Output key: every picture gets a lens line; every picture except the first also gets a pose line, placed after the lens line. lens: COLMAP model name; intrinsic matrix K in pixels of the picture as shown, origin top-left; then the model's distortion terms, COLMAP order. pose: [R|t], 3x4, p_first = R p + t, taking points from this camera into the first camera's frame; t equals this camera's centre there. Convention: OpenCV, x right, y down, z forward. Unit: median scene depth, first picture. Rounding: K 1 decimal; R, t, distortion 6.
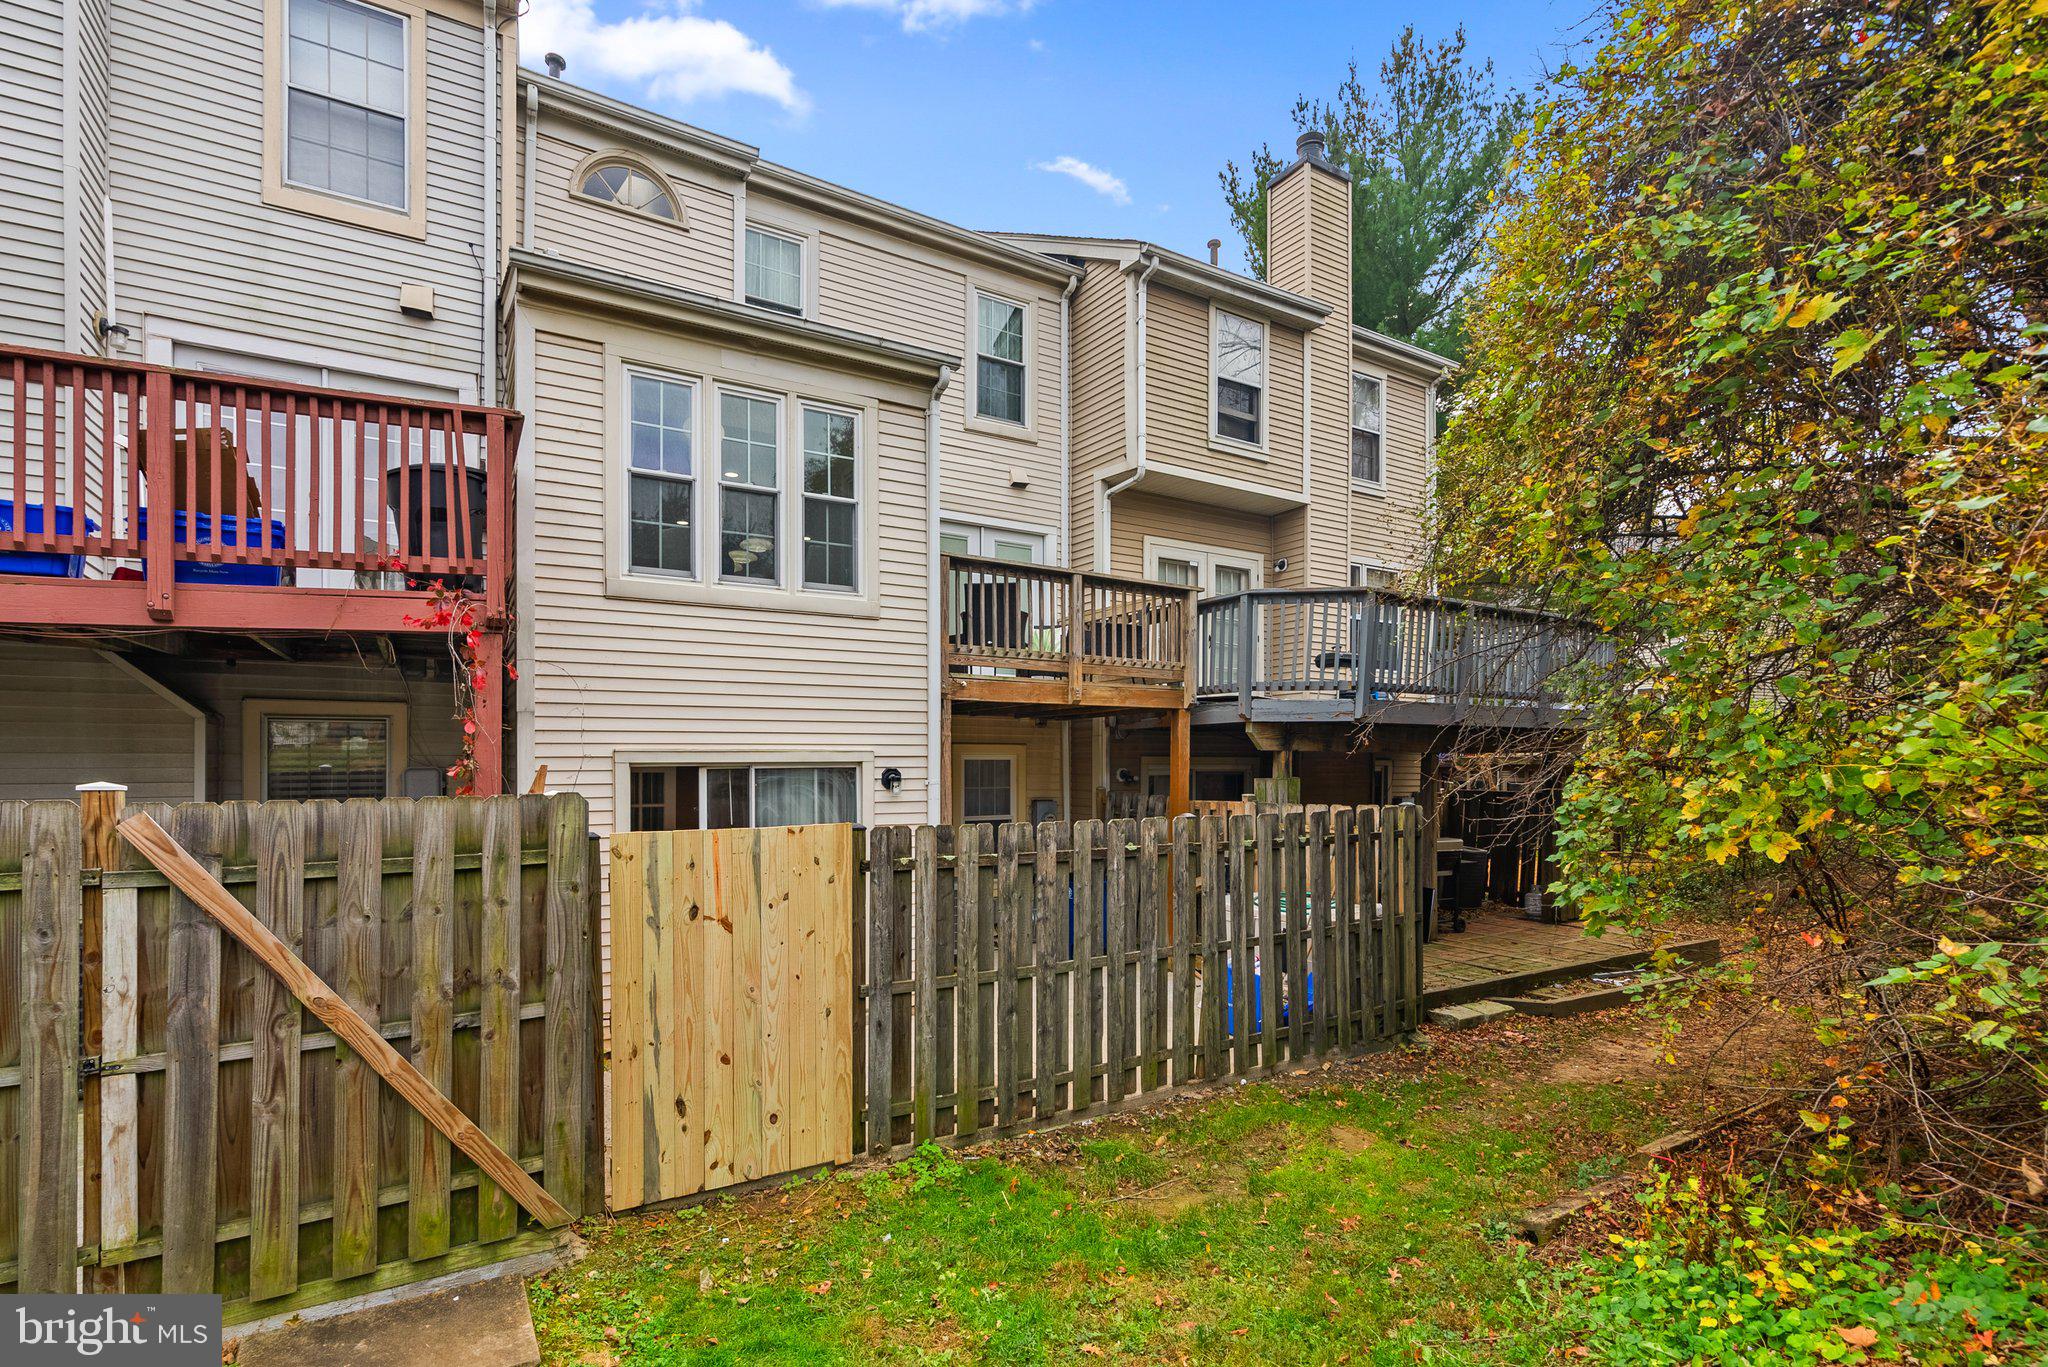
lens RADIAL K [[946.1, 0, 973.3], [0, 946.1, 757.9], [0, 0, 1]] dist [-0.002595, 0.002557]
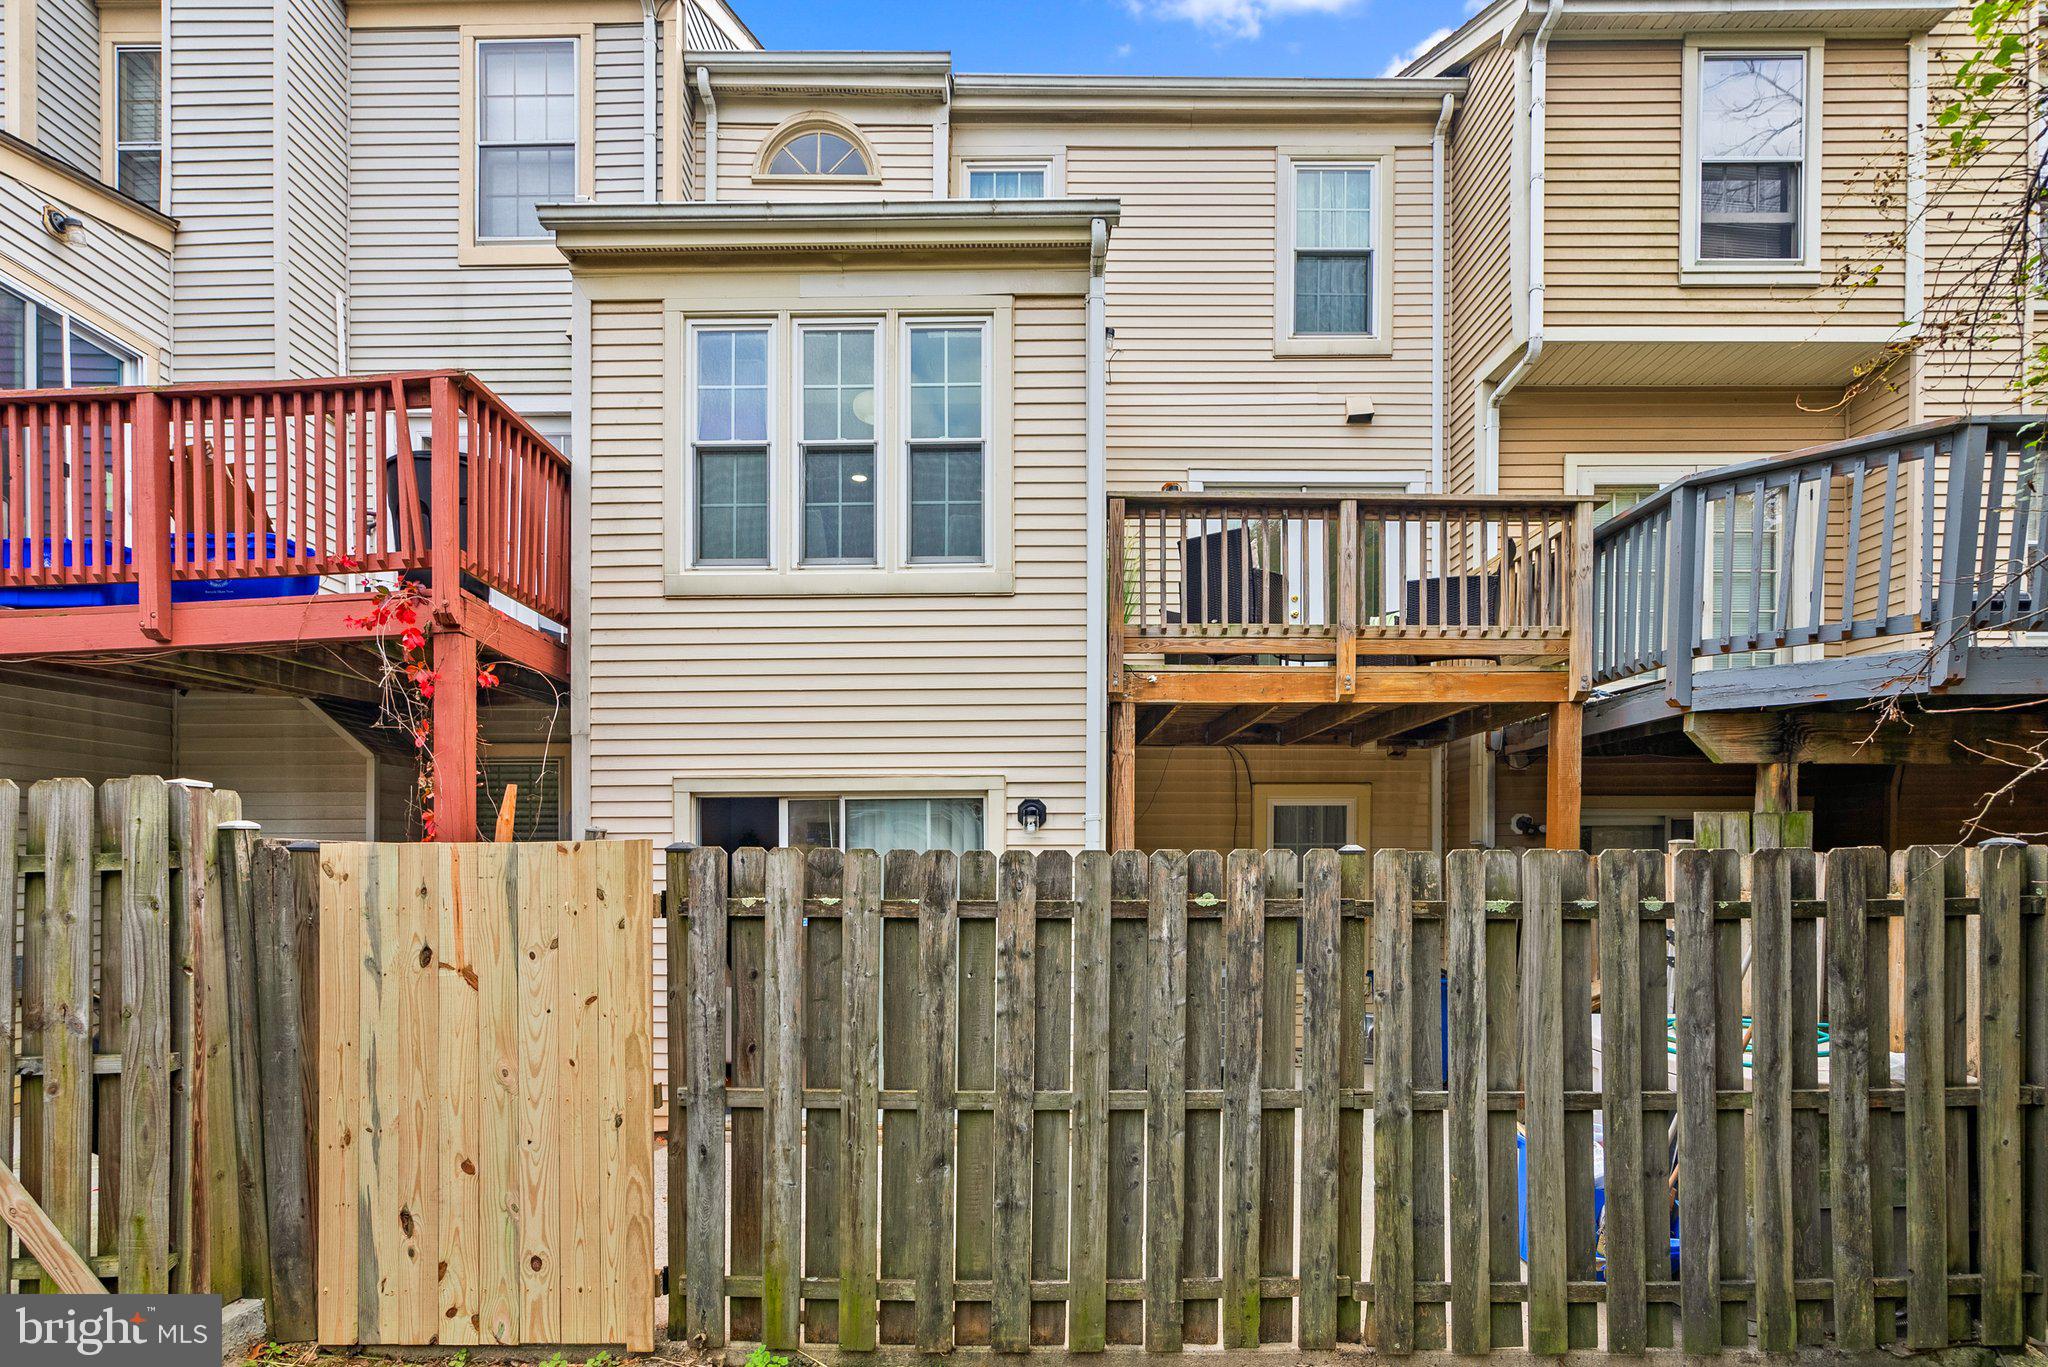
lens RADIAL K [[946.1, 0, 1040.5], [0, 946.1, 857.4], [0, 0, 1]] dist [-0.002595, 0.002557]
pose [[0.861887, 0.000911, -0.507100, 0.320858], [0.003075, 0.999971, 0.007023, 0.056592], [0.507092, -0.007613, 0.861859, 0.415616]]
